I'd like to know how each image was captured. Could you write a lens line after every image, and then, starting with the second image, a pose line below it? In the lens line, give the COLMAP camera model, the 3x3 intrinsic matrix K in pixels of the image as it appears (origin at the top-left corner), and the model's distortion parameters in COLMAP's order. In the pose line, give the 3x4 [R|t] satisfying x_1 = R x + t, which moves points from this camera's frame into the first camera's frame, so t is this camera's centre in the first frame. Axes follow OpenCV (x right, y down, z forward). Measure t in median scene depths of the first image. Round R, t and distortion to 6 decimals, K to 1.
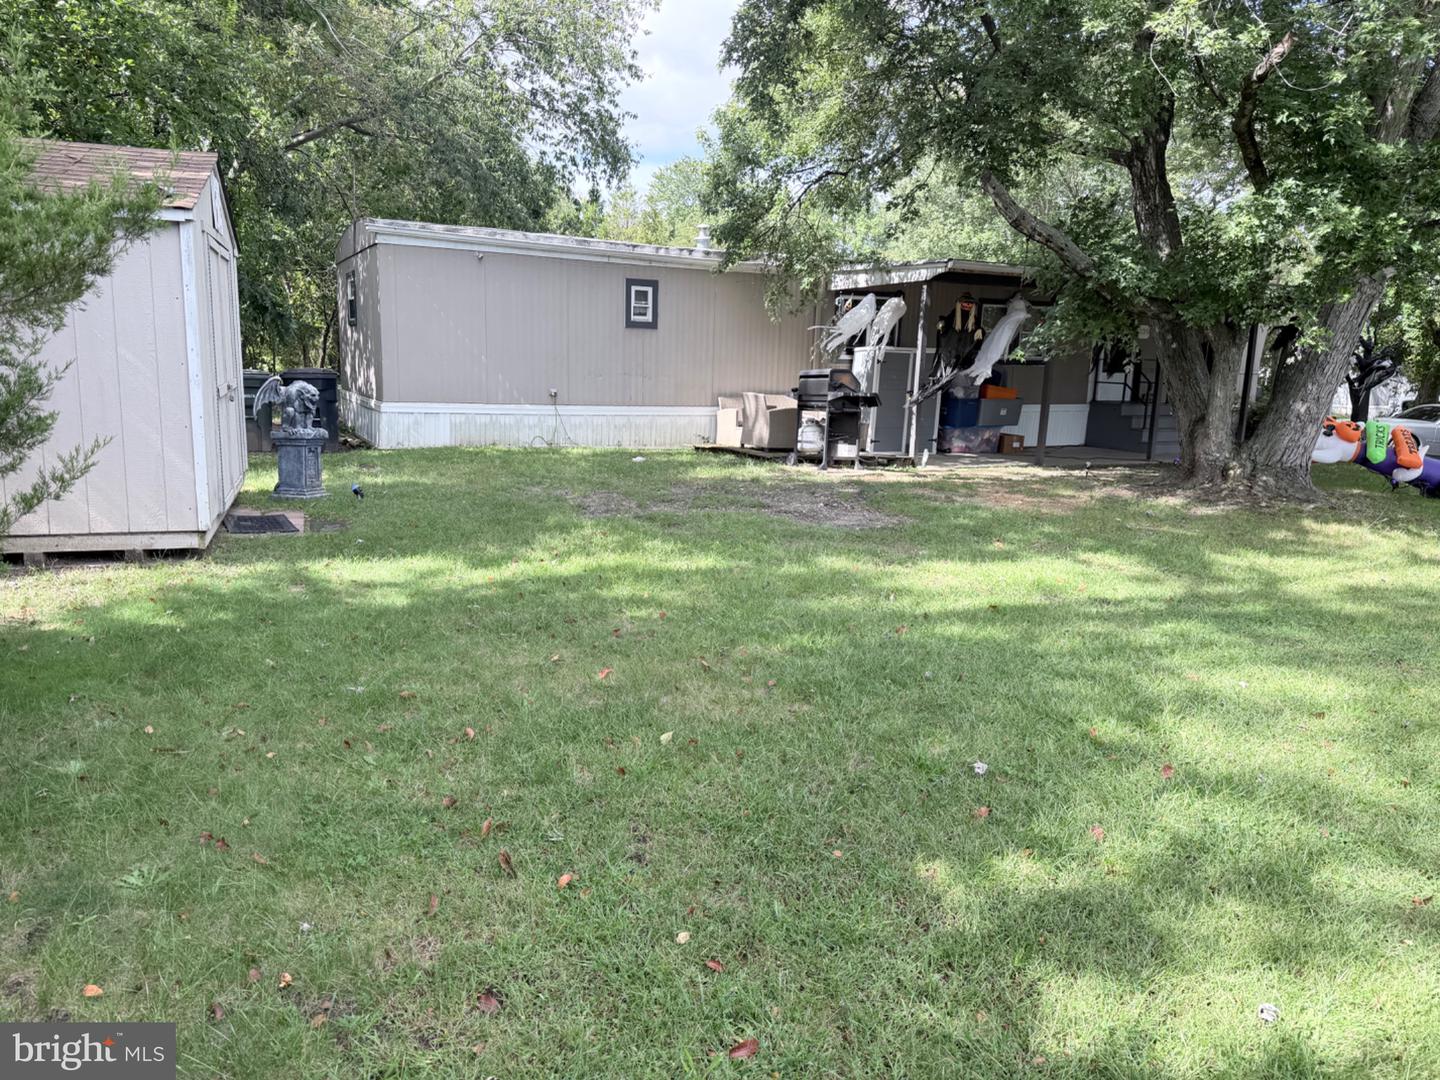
lens RADIAL K [[995.5, 0, 720.0], [0, 995.5, 540.0], [0, 0, 1]] dist [0.103265, -0.000421]
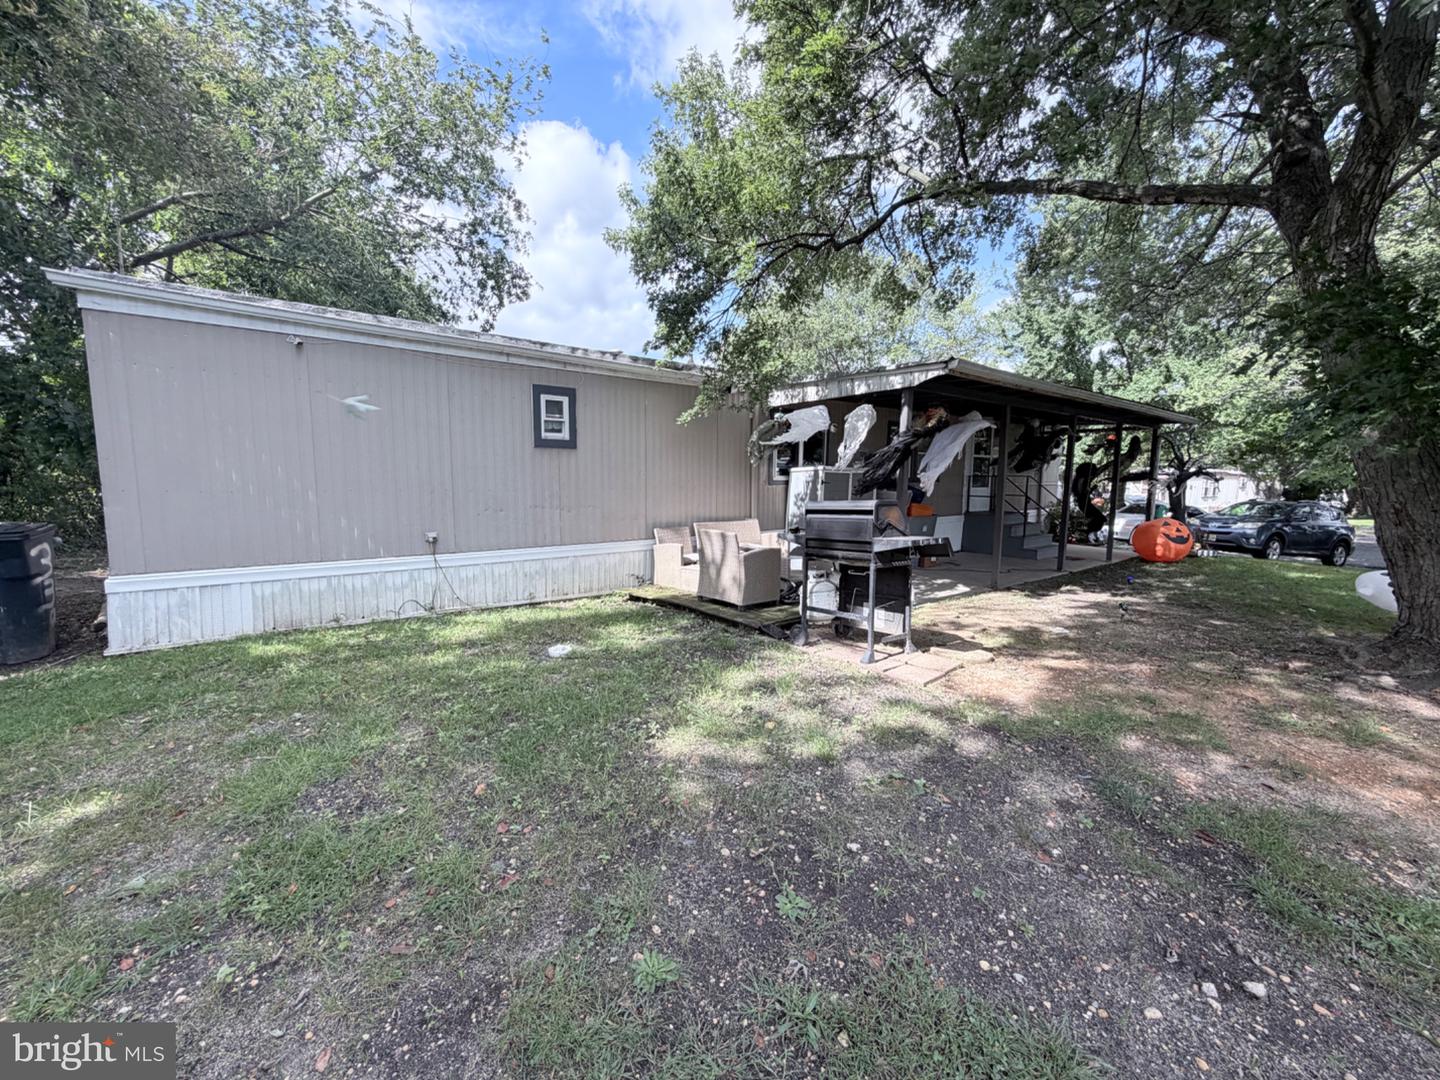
lens RADIAL K [[574.4, 0, 720.0], [0, 574.4, 540.0], [0, 0, 1]] dist [0.021024, 0.000050]
pose [[0.976519, -0.045118, 0.210654, -0.051830], [0.058854, 0.996498, -0.059397, -0.106946], [-0.207236, 0.070400, 0.975755, 0.545260]]
